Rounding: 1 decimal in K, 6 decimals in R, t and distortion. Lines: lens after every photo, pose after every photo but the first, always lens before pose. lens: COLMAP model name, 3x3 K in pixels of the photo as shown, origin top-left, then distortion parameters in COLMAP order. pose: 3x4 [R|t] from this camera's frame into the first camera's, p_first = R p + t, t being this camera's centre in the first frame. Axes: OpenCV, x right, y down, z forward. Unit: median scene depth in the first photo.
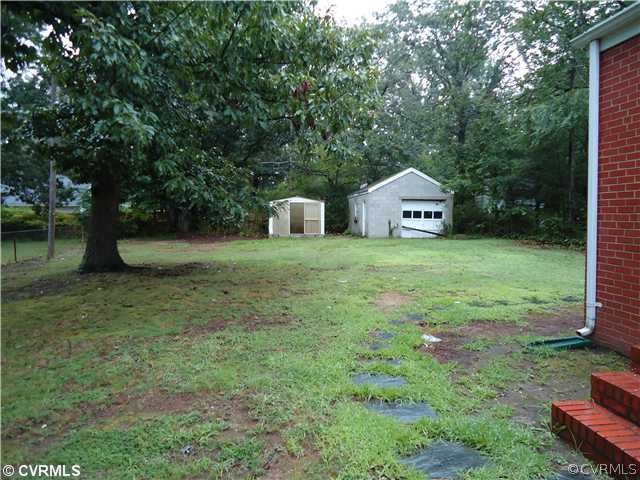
lens RADIAL K [[466.3, 0, 320.5], [0, 466.3, 239.4], [0, 0, 1]] dist [-0.015296, 0.017611]
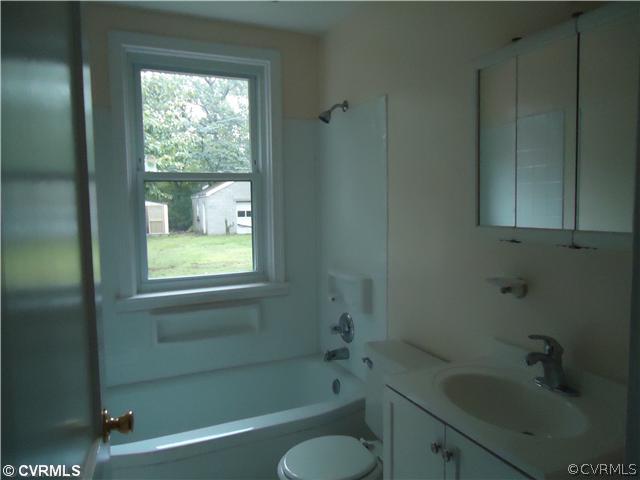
lens RADIAL K [[466.3, 0, 319.4], [0, 466.3, 238.7], [0, 0, 1]] dist [-0.015296, 0.017611]
pose [[0.955710, -0.041307, 0.291396, 0.028725], [0.033917, 0.998963, 0.030369, -0.020296], [-0.292348, -0.019141, 0.956120, -0.181701]]
